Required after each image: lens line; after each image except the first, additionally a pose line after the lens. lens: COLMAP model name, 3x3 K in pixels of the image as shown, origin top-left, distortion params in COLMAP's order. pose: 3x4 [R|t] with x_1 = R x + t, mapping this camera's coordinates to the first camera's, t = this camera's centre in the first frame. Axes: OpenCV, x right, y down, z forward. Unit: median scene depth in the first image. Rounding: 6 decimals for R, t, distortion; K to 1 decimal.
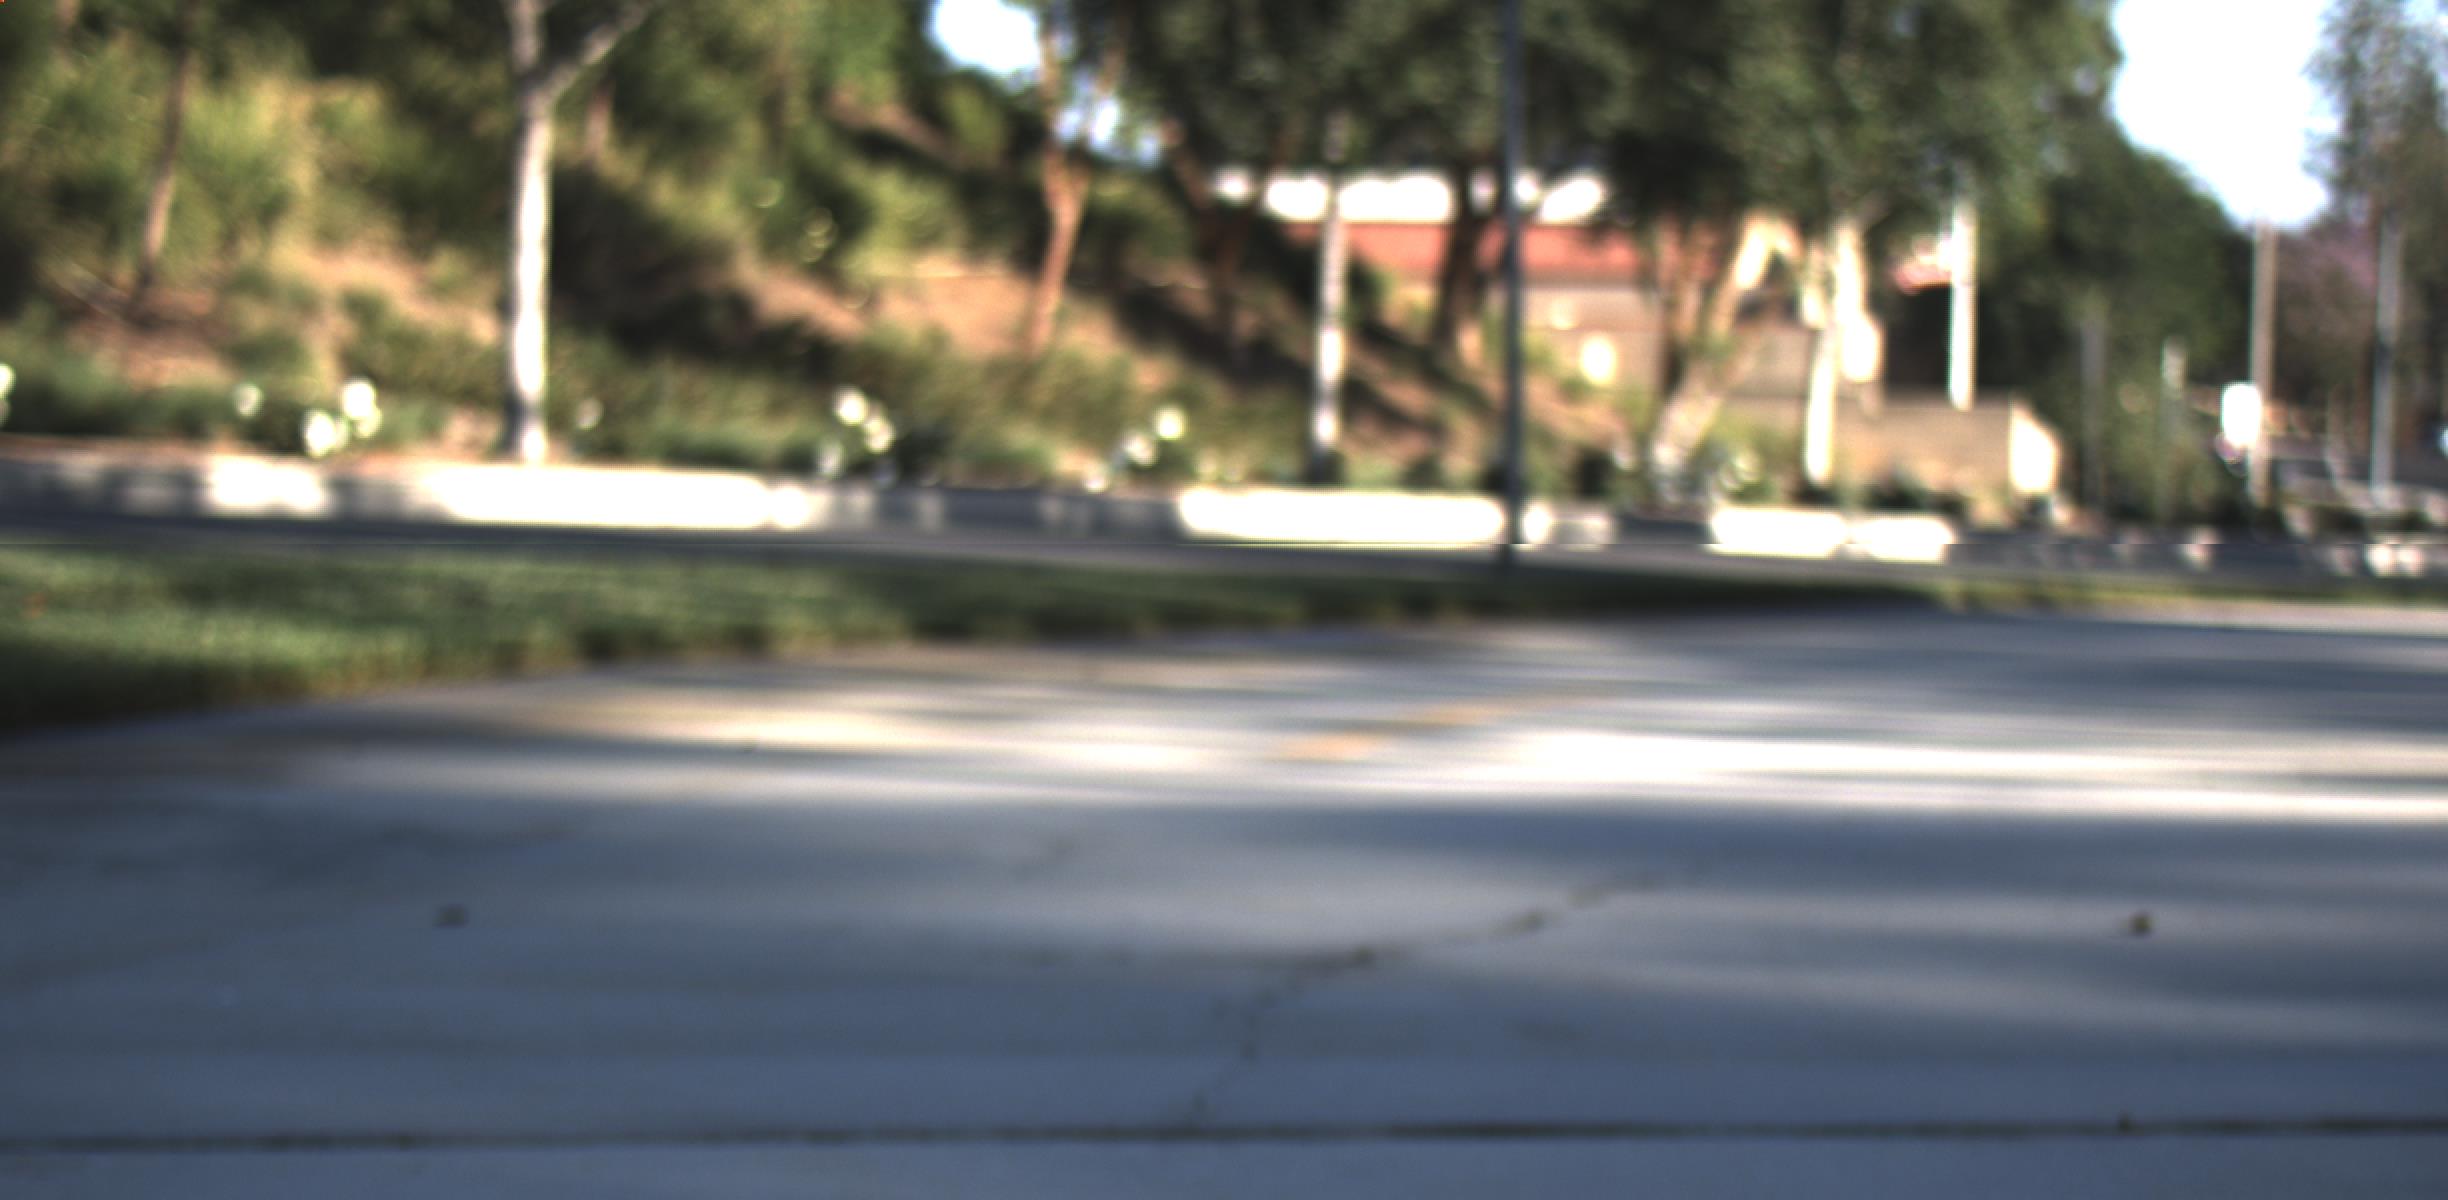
lens RADIAL K [[4971.4, 0, 1286.5], [0, 4971.4, 711.4], [0, 0, 1]] dist [0.026303, 0.000000]
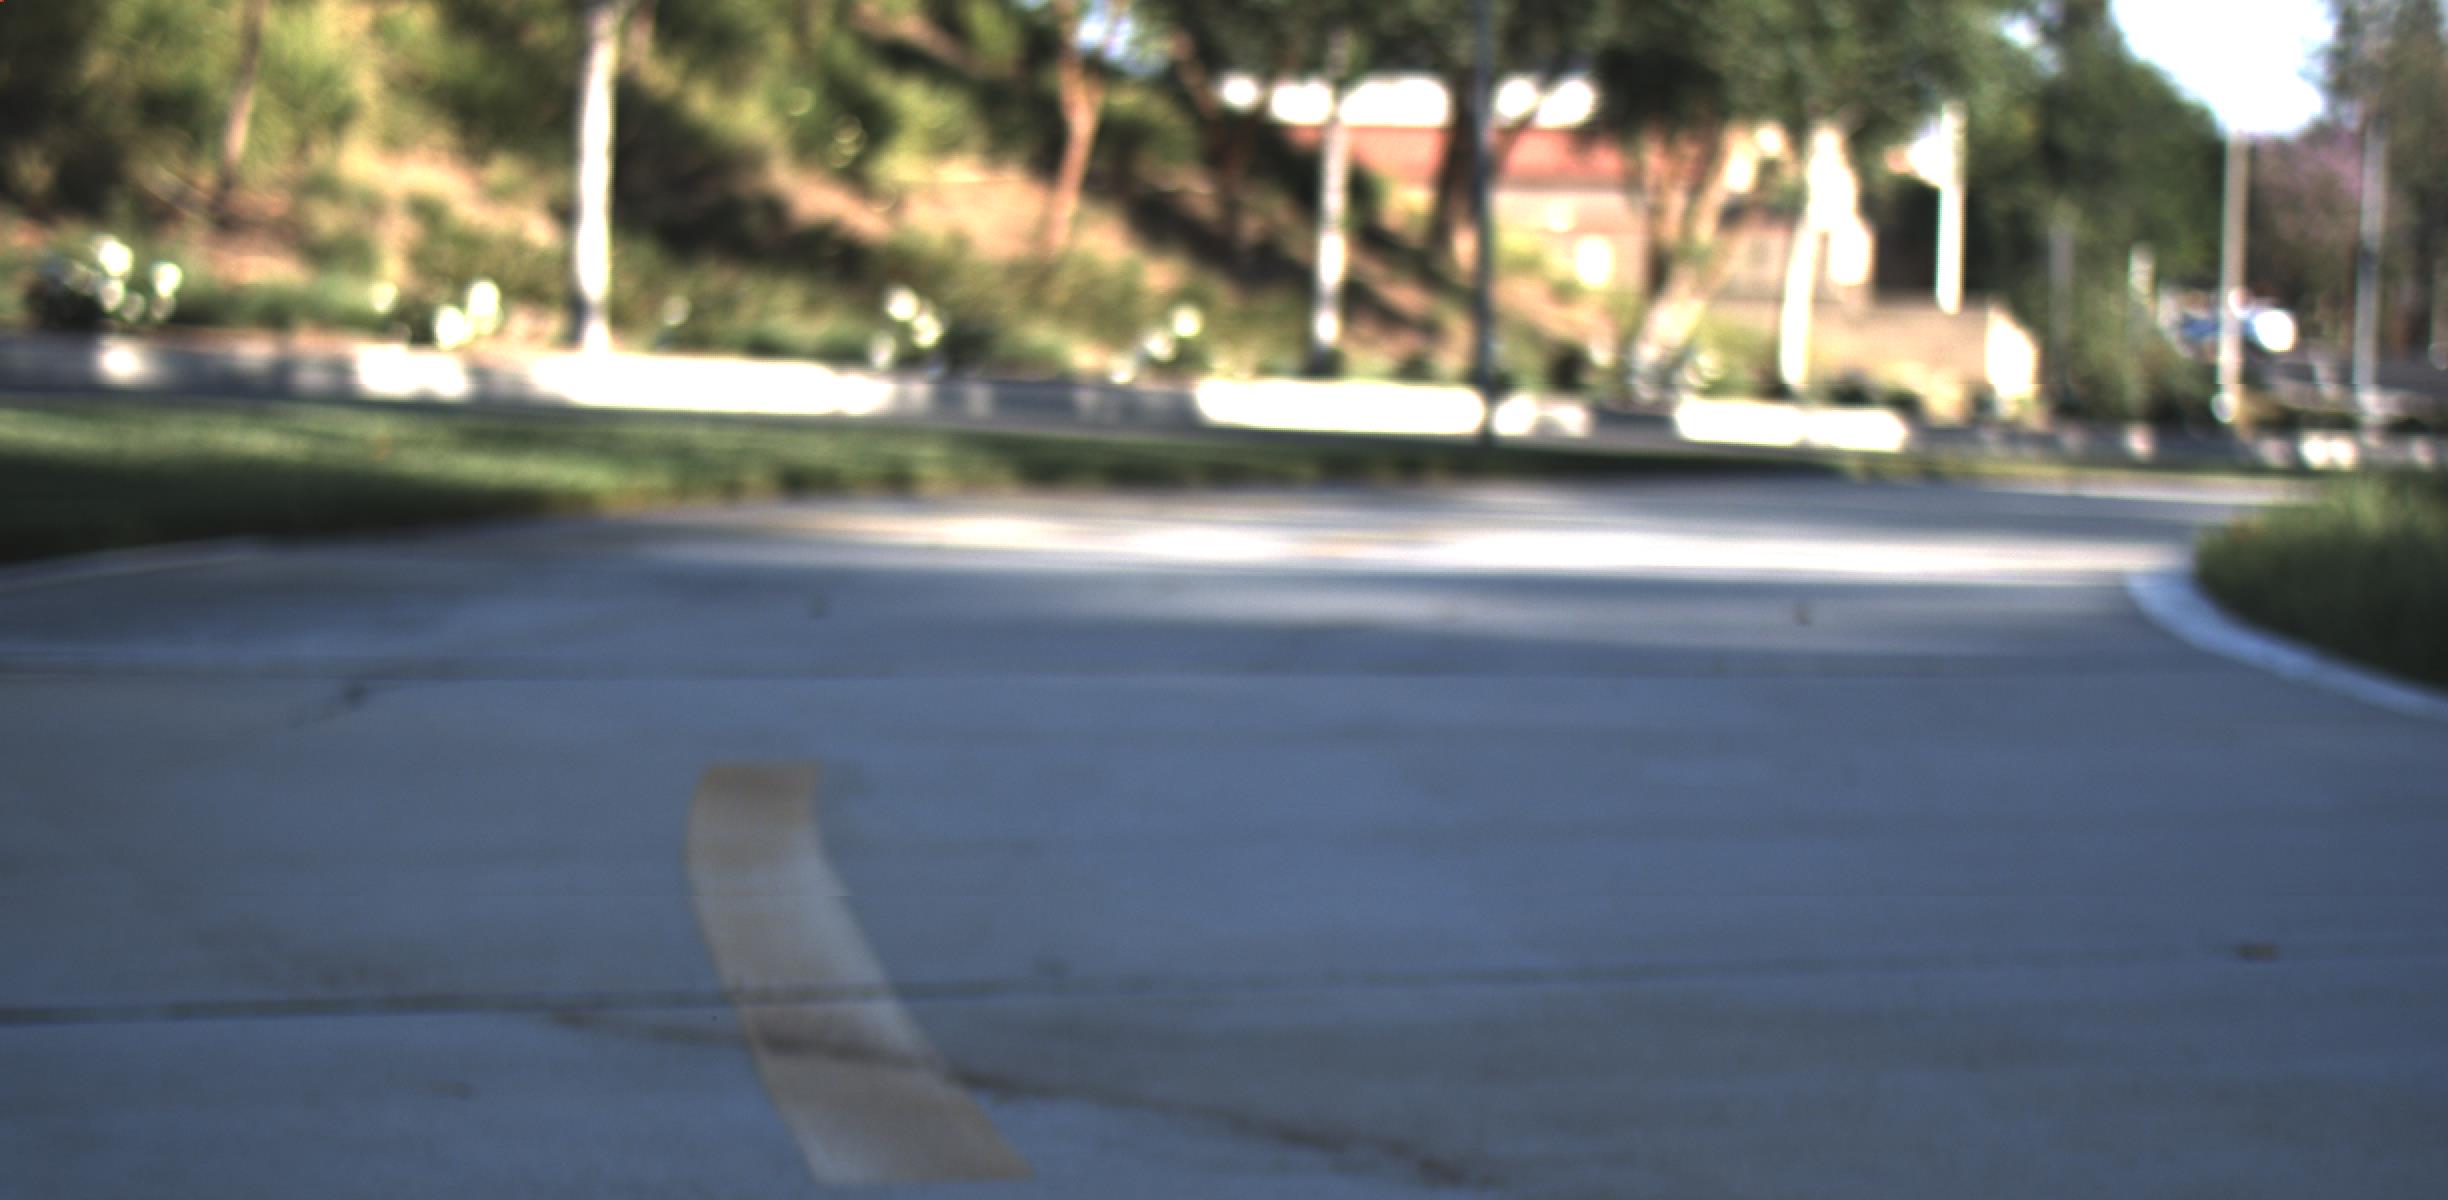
lens RADIAL K [[4971.4, 0, 1250.7], [0, 4971.4, 732.9], [0, 0, 1]] dist [0.026303, 0.000000]
pose [[0.999963, 0.005349, -0.006749, -0.000677], [-0.005182, 0.999688, 0.024428, 0.003247], [0.006878, -0.024392, 0.999679, -0.054816]]
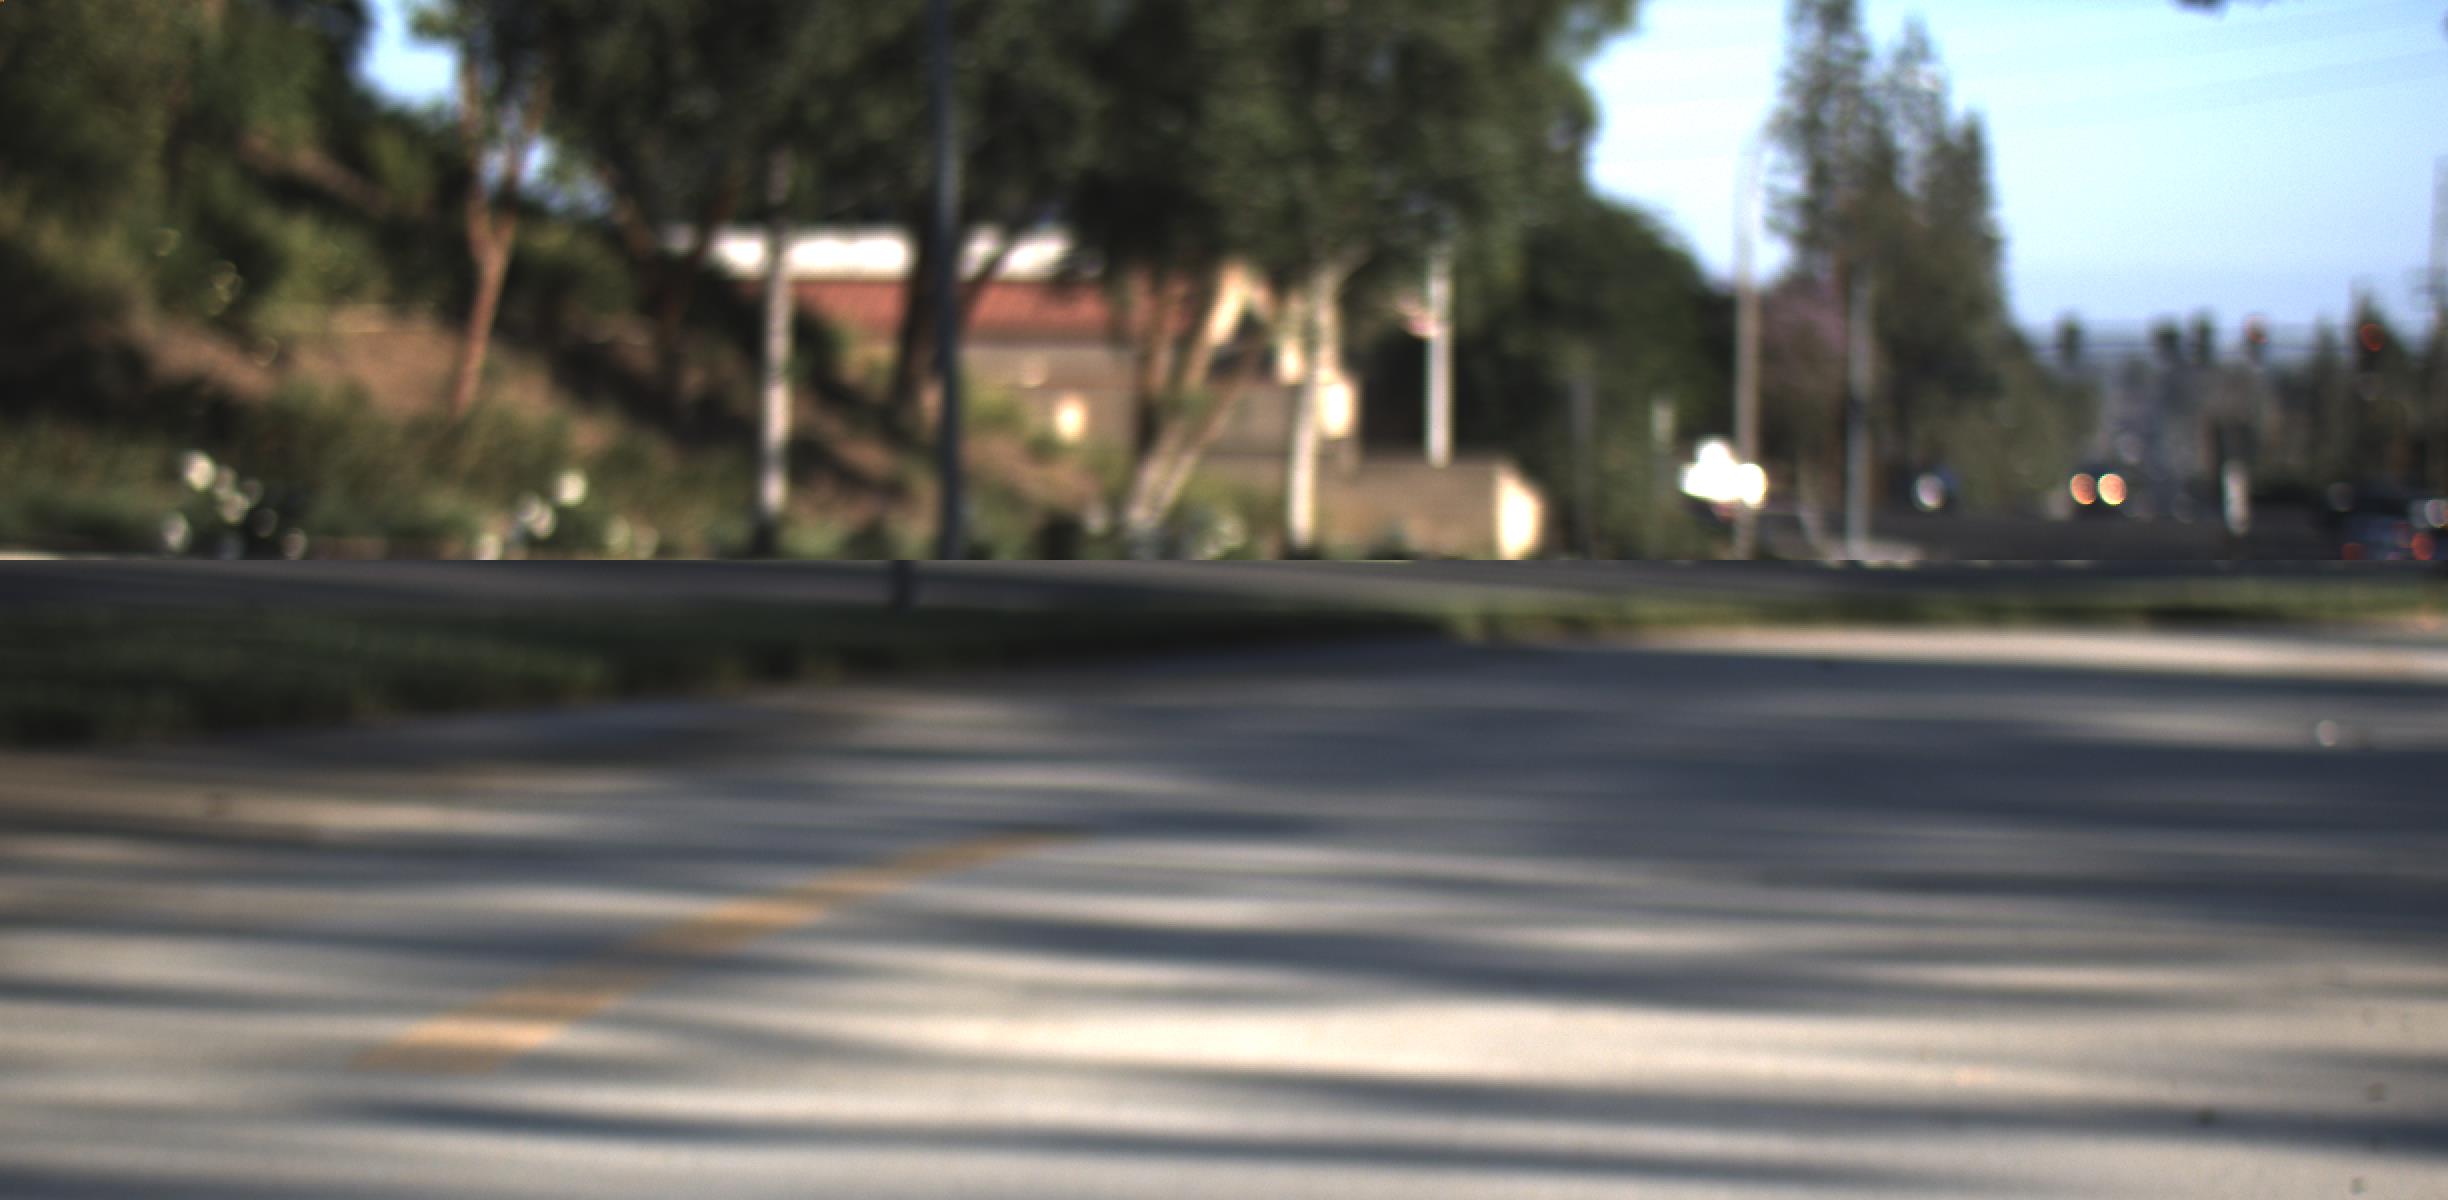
lens RADIAL K [[4971.4, 0, 1271.0], [0, 4971.4, 689.8], [0, 0, 1]] dist [0.026303, 0.000000]
pose [[0.994719, -0.010952, 0.102047, 0.004219], [0.012638, 0.999794, -0.015886, -0.003340], [-0.101852, 0.017092, 0.994653, 0.057972]]
